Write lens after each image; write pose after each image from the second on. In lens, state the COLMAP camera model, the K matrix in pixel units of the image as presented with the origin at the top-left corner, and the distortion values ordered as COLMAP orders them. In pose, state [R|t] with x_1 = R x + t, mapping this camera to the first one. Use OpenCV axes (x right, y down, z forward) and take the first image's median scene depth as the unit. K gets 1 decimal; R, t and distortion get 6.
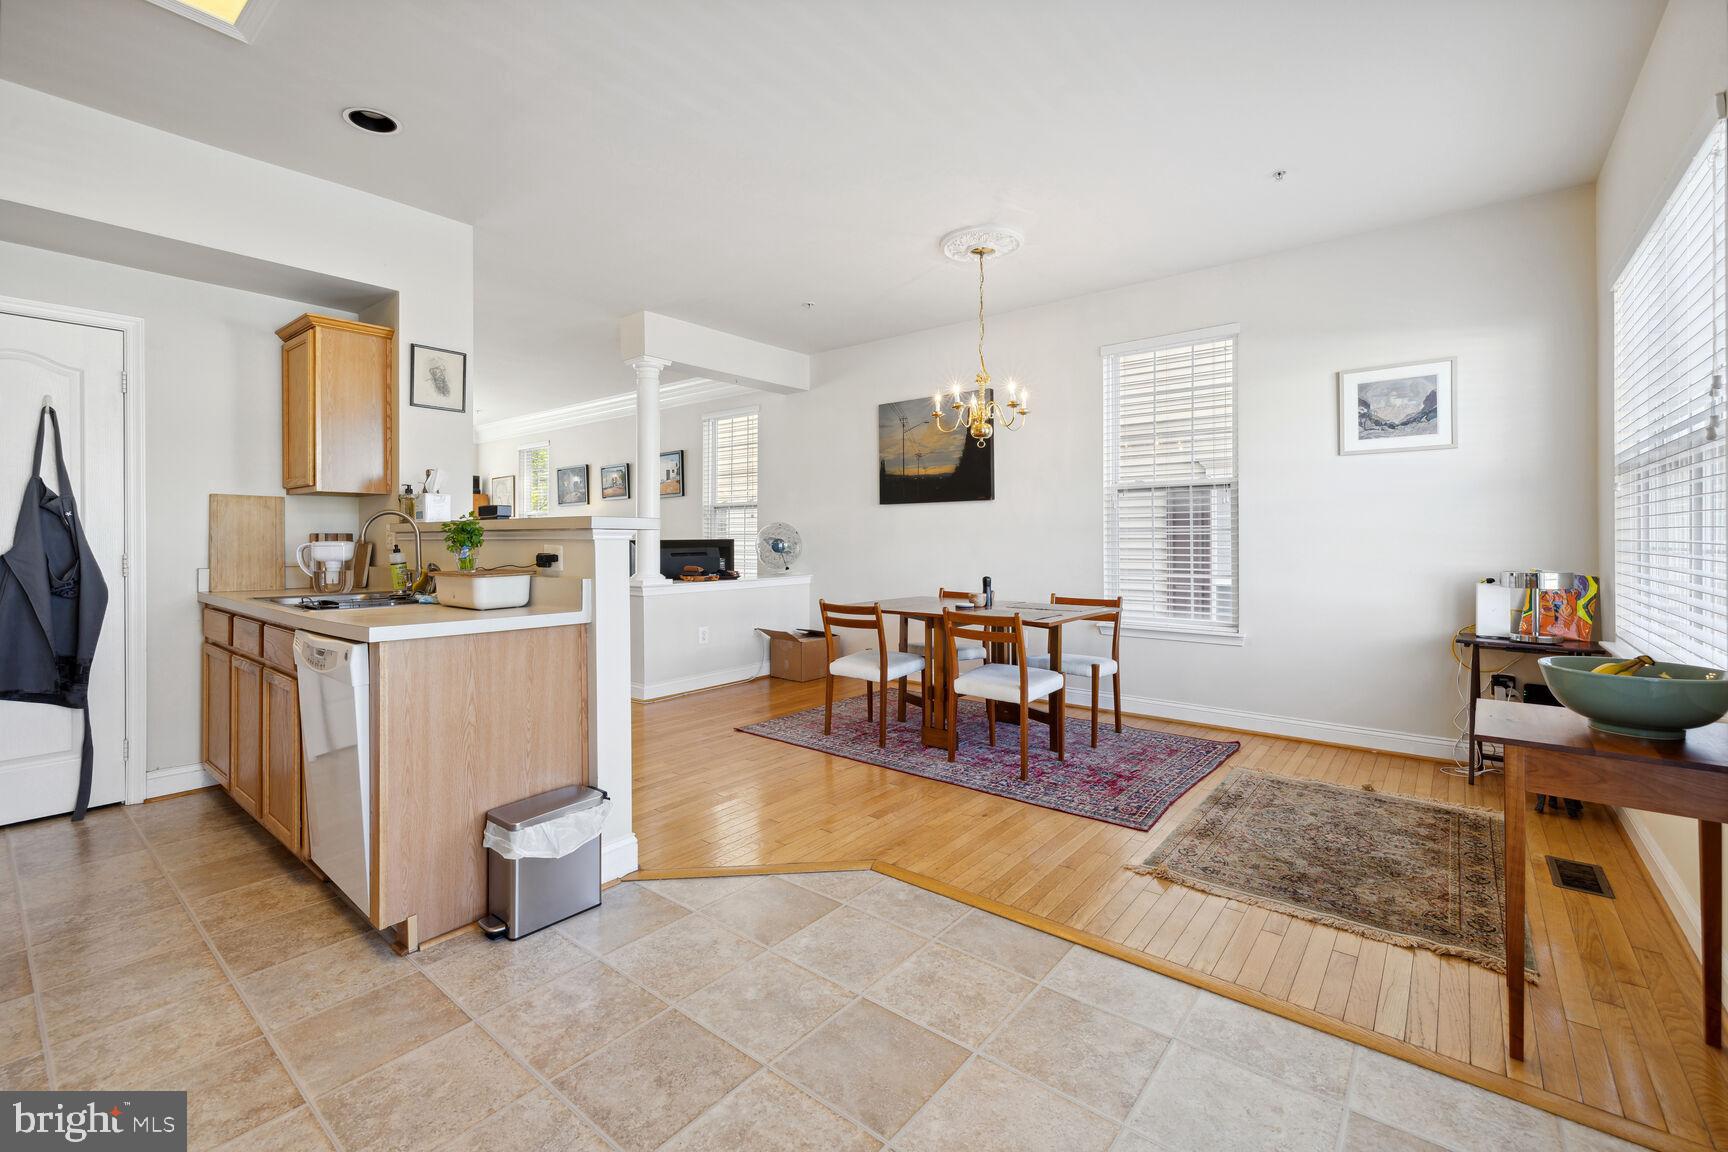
lens RADIAL K [[733.8, 0, 860.7], [0, 733.8, 537.3], [0, 0, 1]] dist [-0.001447, 0.001779]
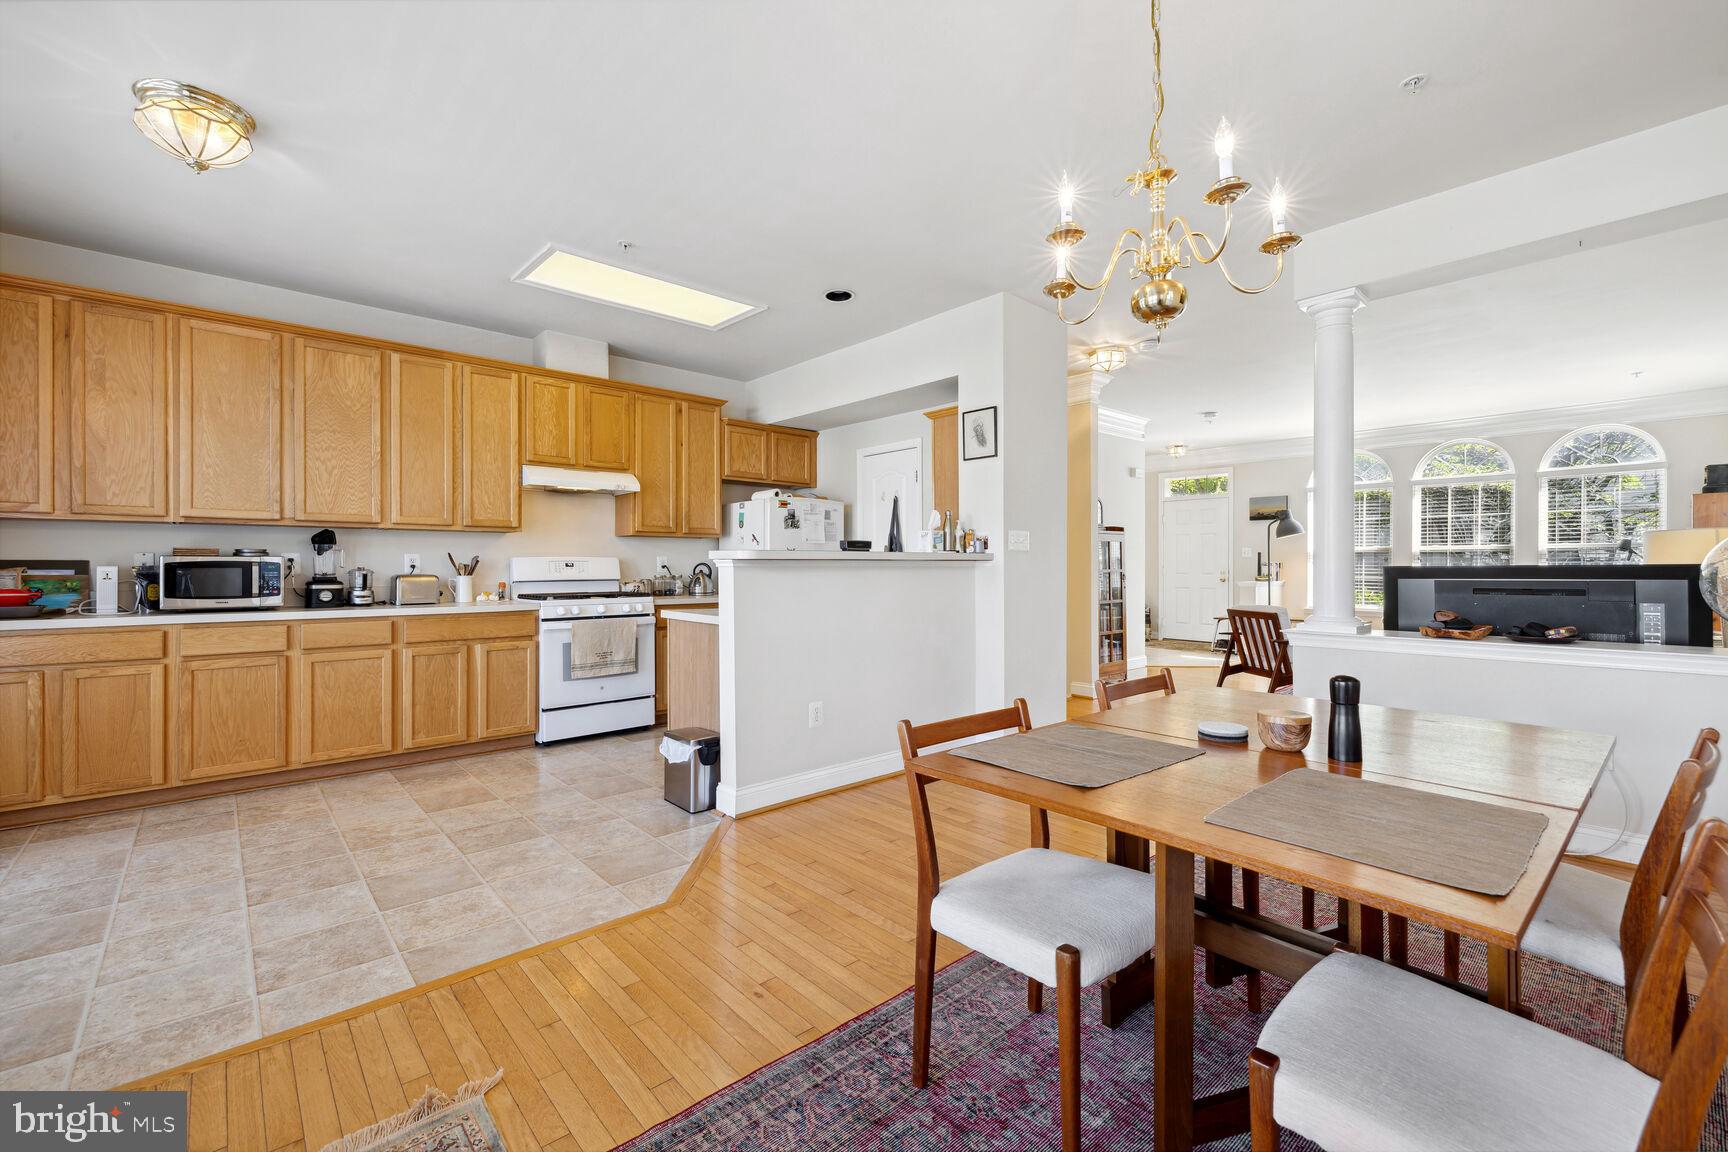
lens RADIAL K [[733.8, 0, 858.6], [0, 733.8, 571.8], [0, 0, 1]] dist [-0.001447, 0.001779]
pose [[-0.166302, 0.013030, -0.985989, 0.668813], [0.005566, 0.999909, 0.012275, -0.003311], [0.986059, -0.003447, -0.166359, 1.012354]]
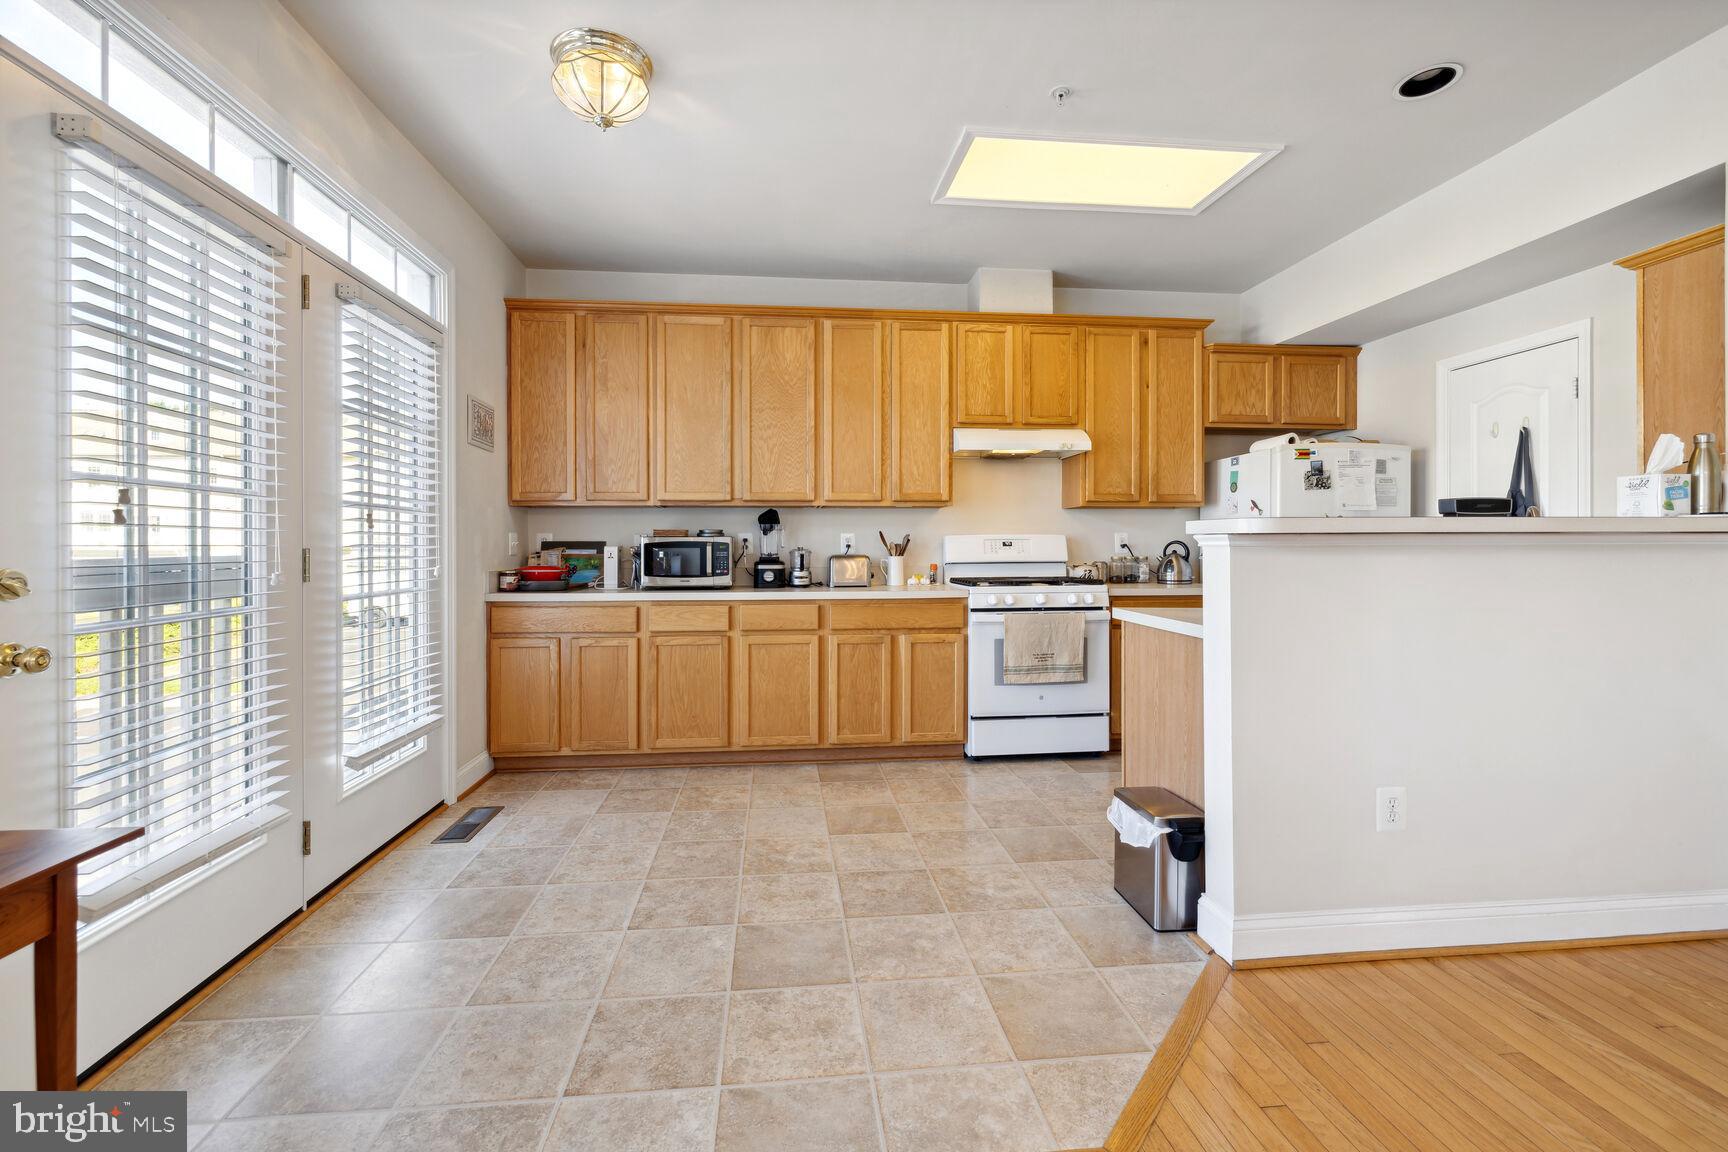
lens RADIAL K [[733.8, 0, 849.8], [0, 733.8, 553.0], [0, 0, 1]] dist [-0.001447, 0.001779]
pose [[-0.714542, 0.014330, -0.699446, 0.376615], [0.009628, 0.999897, 0.010651, -0.002968], [0.699527, 0.000877, -0.714606, 0.897379]]
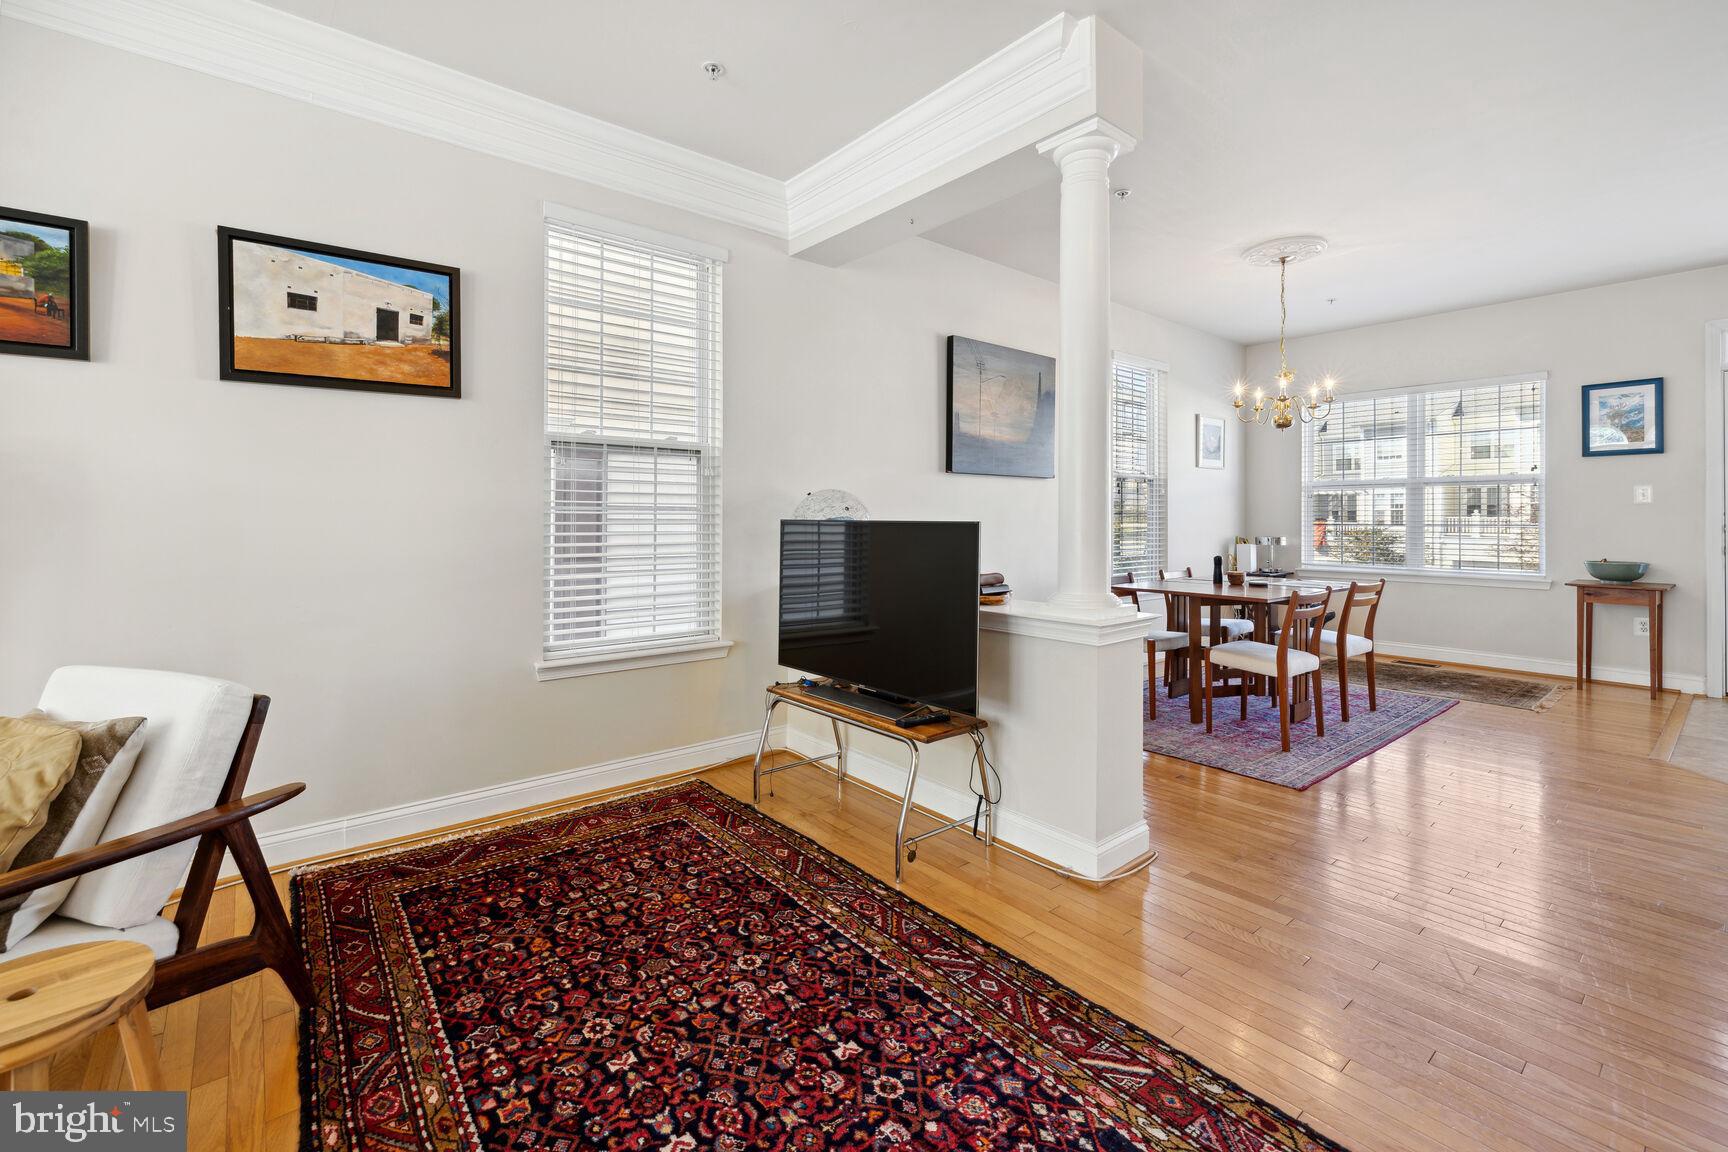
lens RADIAL K [[733.8, 0, 848.1], [0, 733.8, 522.5], [0, 0, 1]] dist [-0.001447, 0.001779]
pose [[0.210648, 0.000707, 0.977562, -1.151803], [0.002353, 0.999996, -0.001230, 0.008211], [-0.977559, 0.002559, 0.210646, 1.565213]]
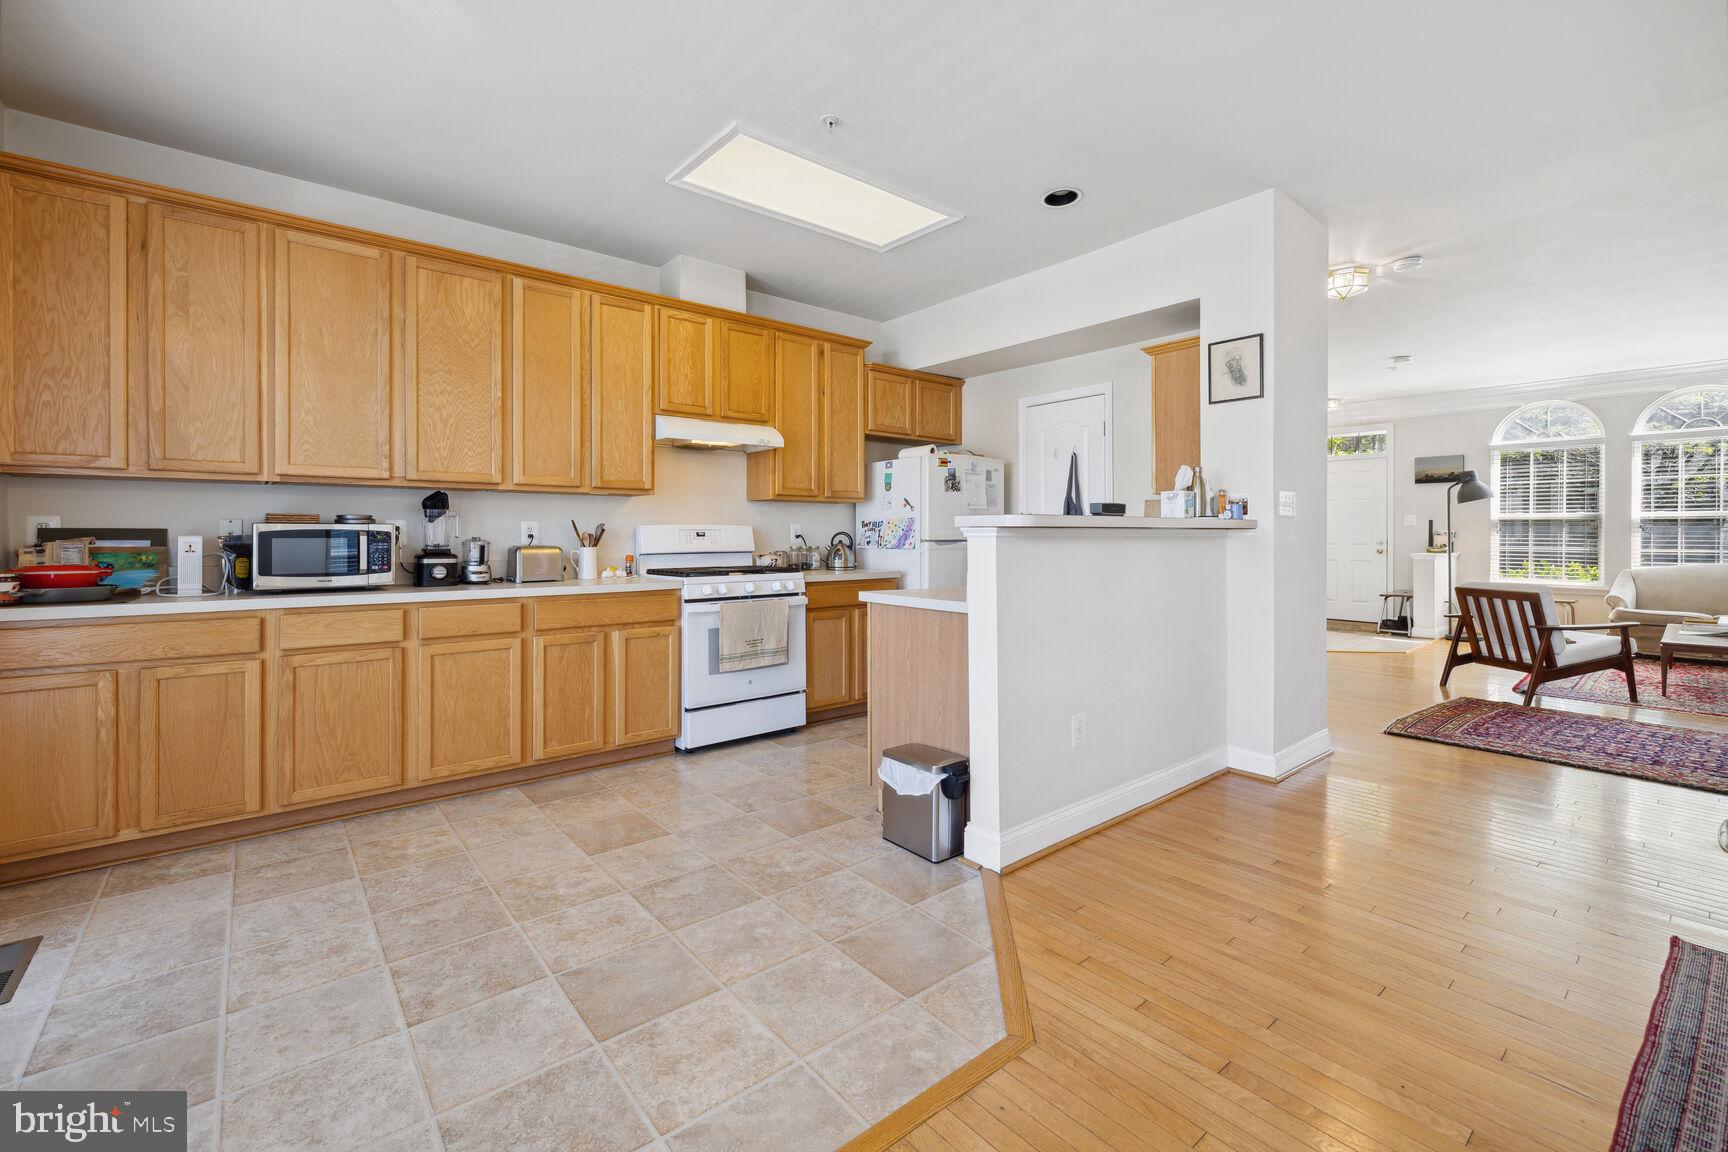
lens RADIAL K [[733.8, 0, 850.8], [0, 733.8, 543.5], [0, 0, 1]] dist [-0.001447, 0.001779]
pose [[-0.208274, 0.015948, -0.977940, 0.488039], [0.005878, 0.999869, 0.015054, -0.004175], [0.978053, -0.002613, -0.208341, 0.710550]]
